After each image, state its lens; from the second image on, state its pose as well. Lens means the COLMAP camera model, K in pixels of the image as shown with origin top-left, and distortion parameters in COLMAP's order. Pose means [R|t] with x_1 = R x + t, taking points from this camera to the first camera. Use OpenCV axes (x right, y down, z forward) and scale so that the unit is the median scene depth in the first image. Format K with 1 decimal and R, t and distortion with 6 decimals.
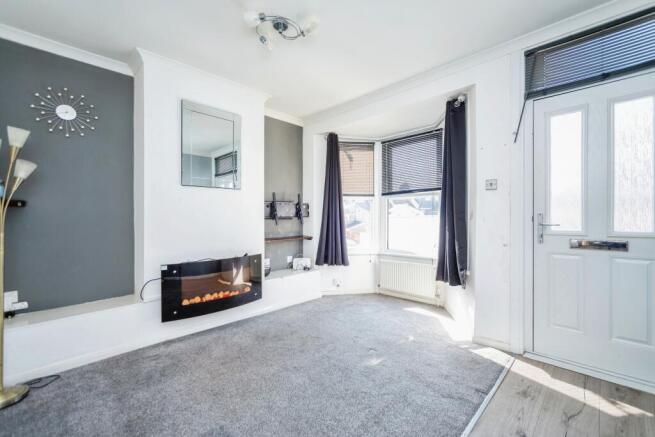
lens RADIAL K [[279.4, 0, 329.3], [0, 279.4, 216.8], [0, 0, 1]] dist [0.001441, 0.000419]
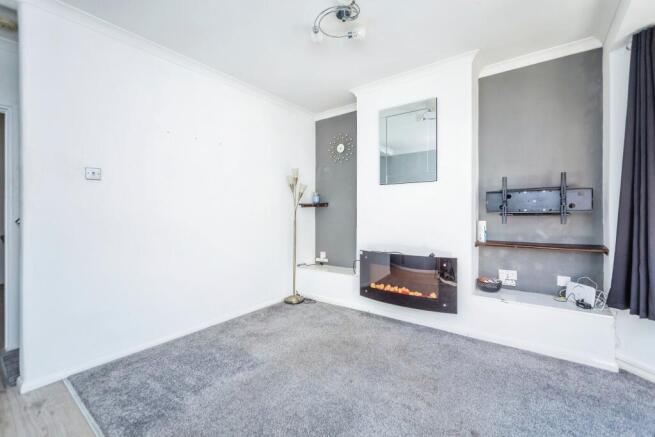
lens RADIAL K [[275.5, 0, 328.0], [0, 275.5, 209.6], [0, 0, 1]] dist [-0.000304, 0.000063]
pose [[0.139572, -0.004686, -0.990201, 0.579970], [0.007029, 0.999968, -0.003742, -0.007655], [0.990187, -0.006438, 0.139600, 0.630373]]
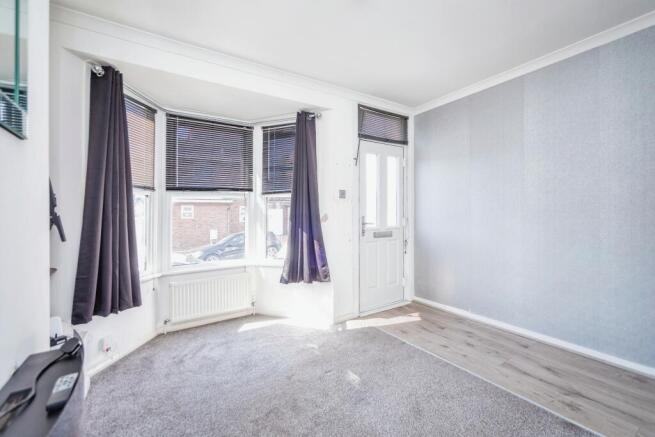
lens RADIAL K [[282.4, 0, 327.4], [0, 282.4, 211.9], [0, 0, 1]] dist [-0.001782, -0.000048]
pose [[0.225366, 0.009711, 0.974226, -0.631311], [0.008803, 0.999889, -0.012003, -0.016583], [-0.974234, 0.011281, 0.225255, 0.704187]]
